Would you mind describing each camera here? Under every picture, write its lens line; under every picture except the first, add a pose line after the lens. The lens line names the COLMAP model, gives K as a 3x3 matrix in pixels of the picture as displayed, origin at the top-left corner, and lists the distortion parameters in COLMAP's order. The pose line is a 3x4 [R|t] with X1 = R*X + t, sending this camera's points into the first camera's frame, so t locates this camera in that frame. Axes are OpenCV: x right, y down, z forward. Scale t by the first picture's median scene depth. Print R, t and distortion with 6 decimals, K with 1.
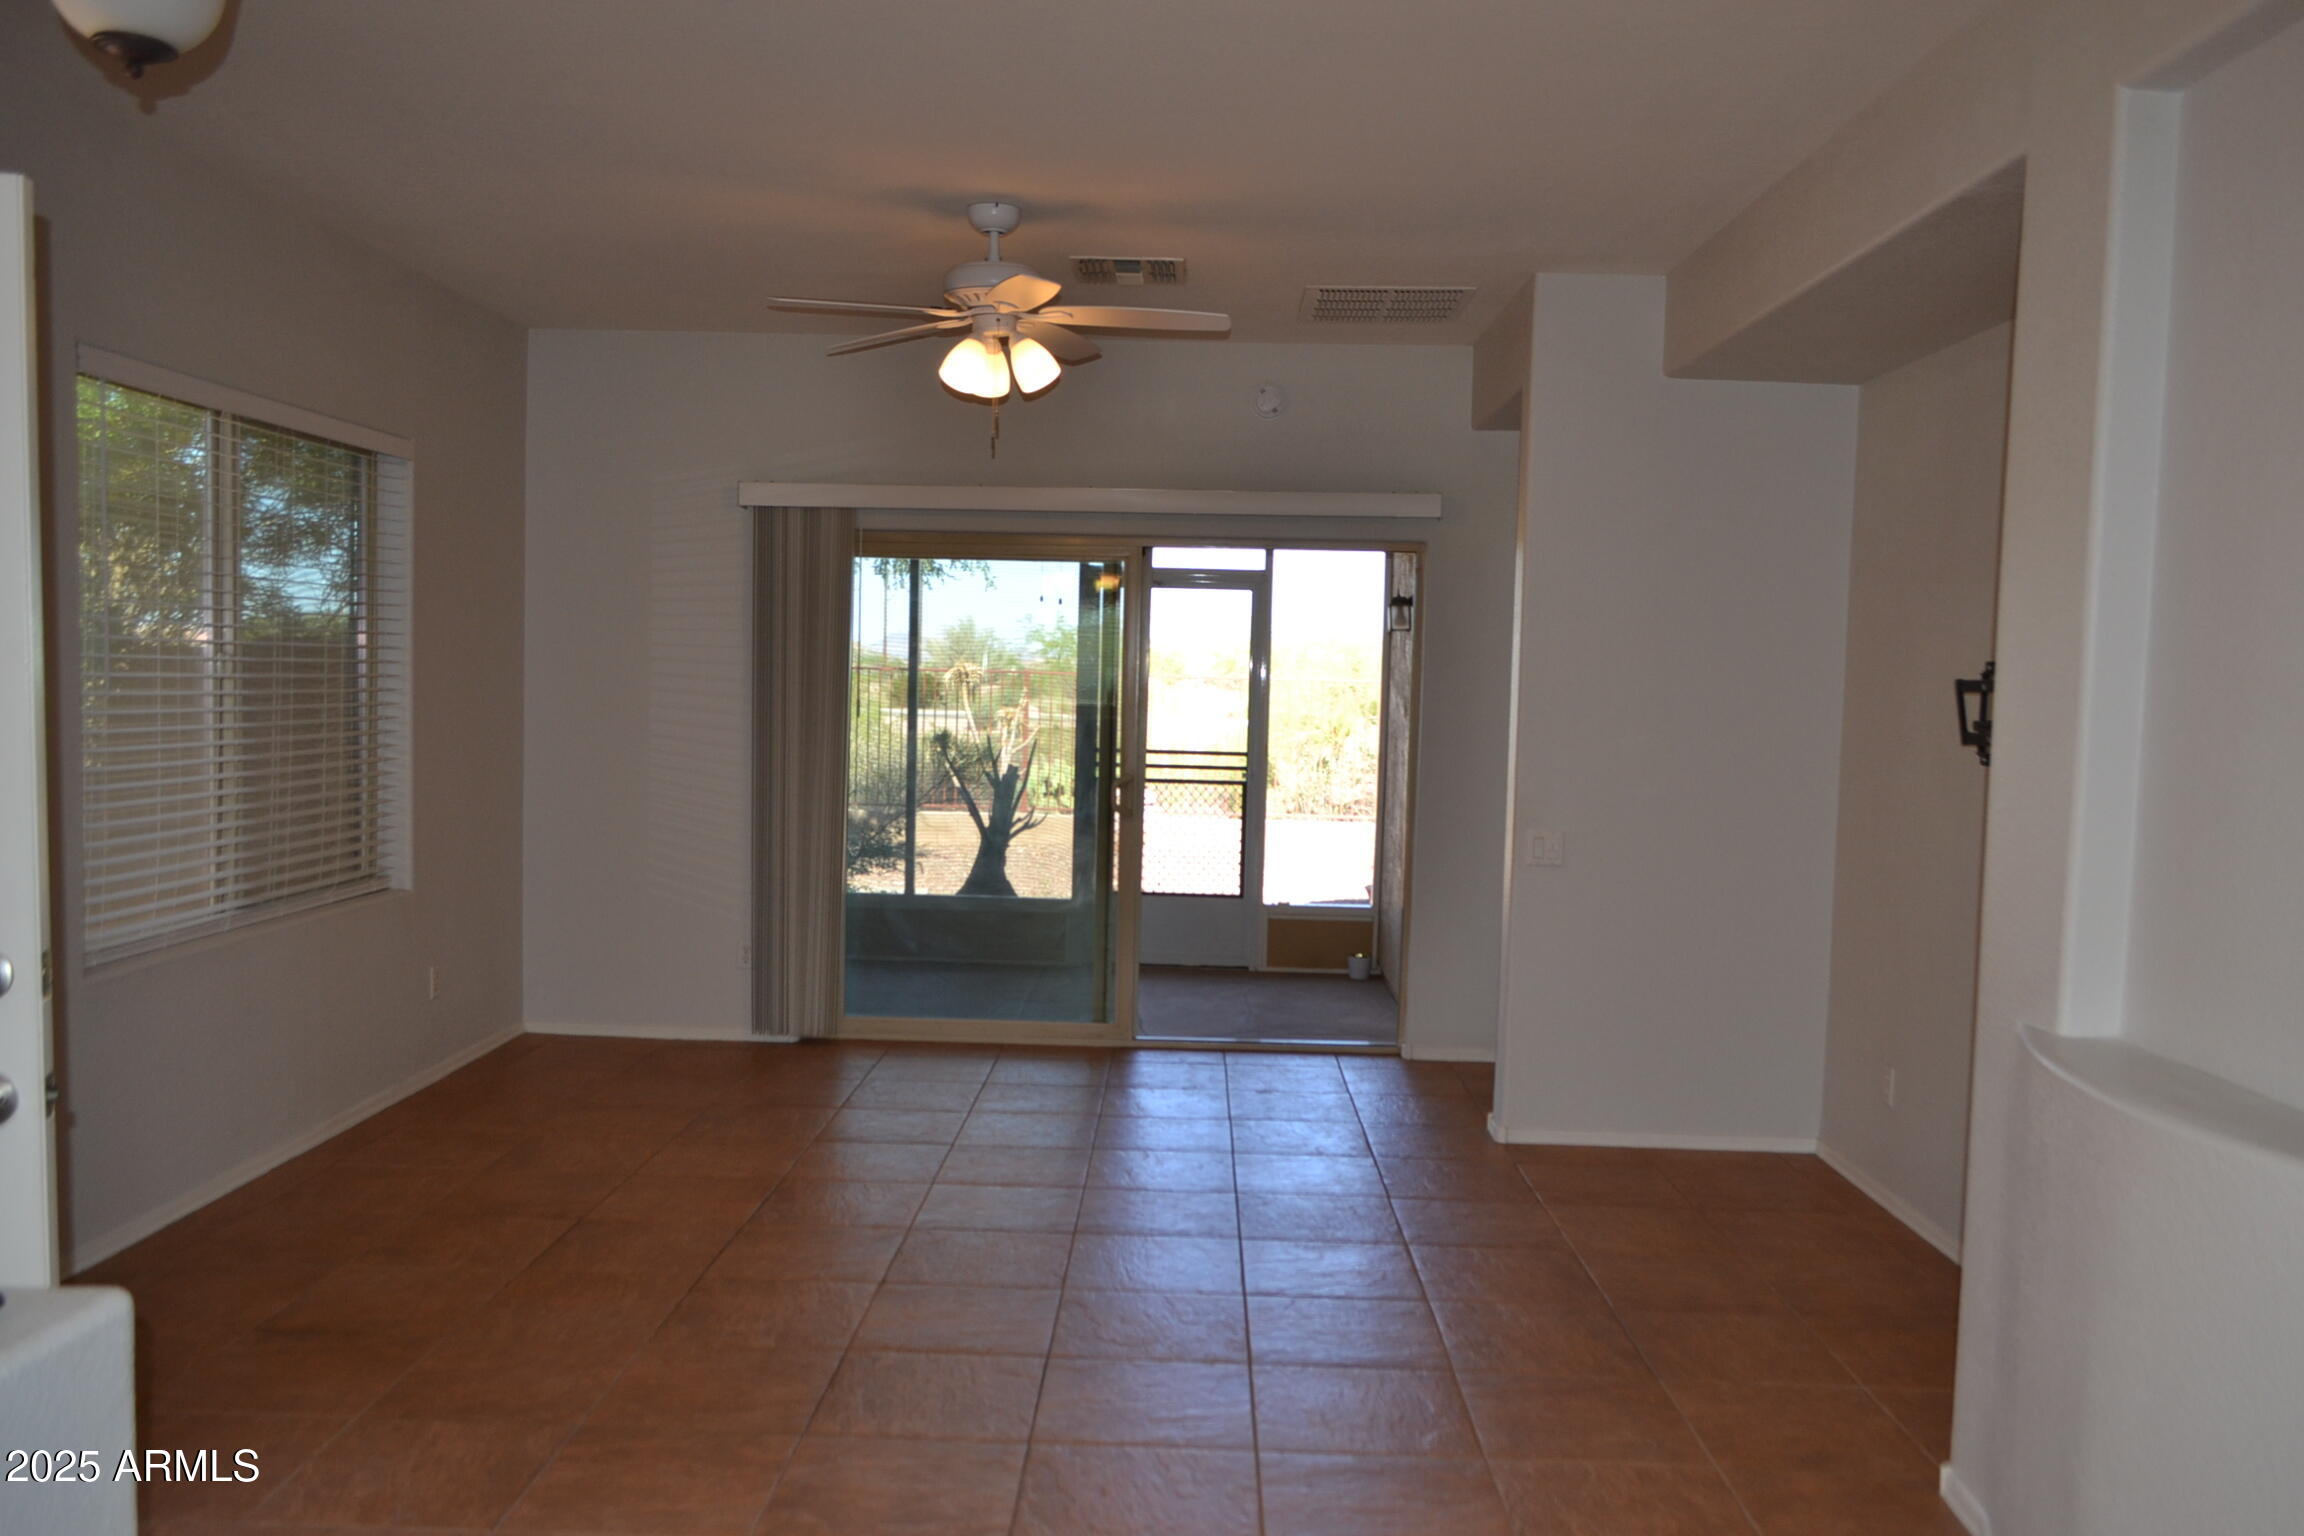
lens RADIAL K [[1841.4, 0, 1155.0], [0, 1841.4, 807.1], [0, 0, 1]] dist [-0.001357, 0.004138]
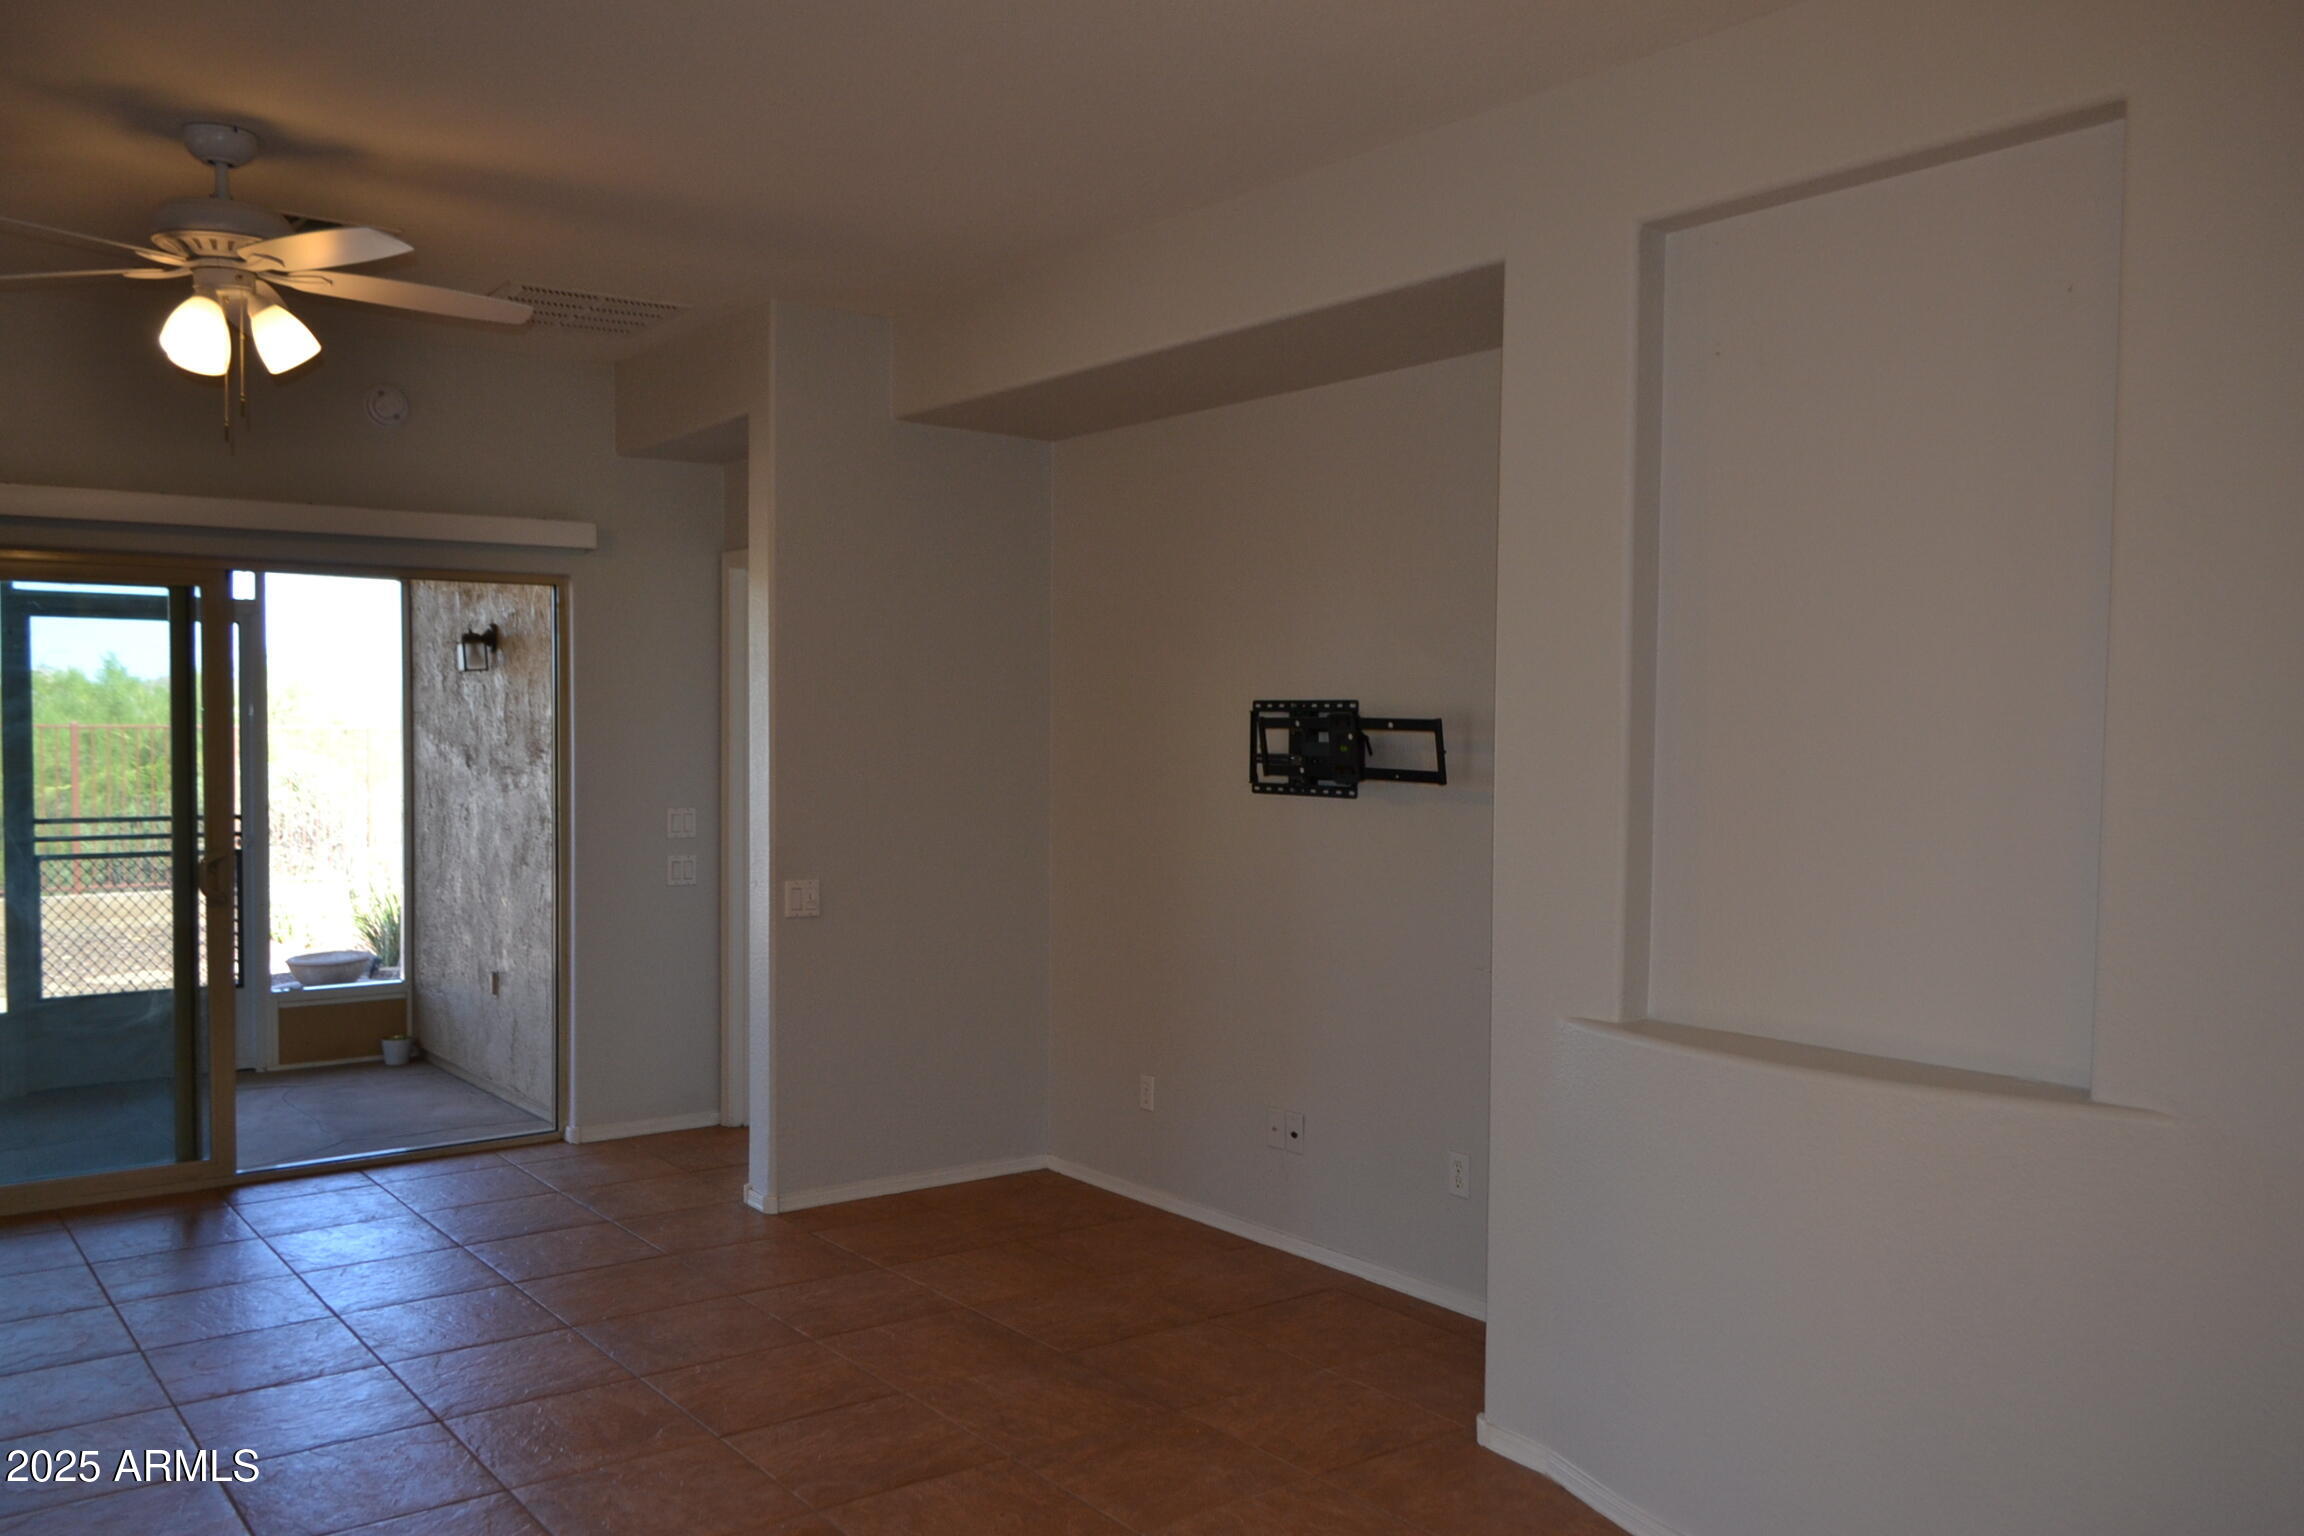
lens RADIAL K [[1841.4, 0, 1155.0], [0, 1841.4, 807.1], [0, 0, 1]] dist [-0.001357, 0.004138]
pose [[0.784603, -0.047795, 0.618154, -0.193637], [0.060345, 0.998177, 0.000584, -0.012434], [-0.617055, 0.036845, 0.786057, 0.110514]]
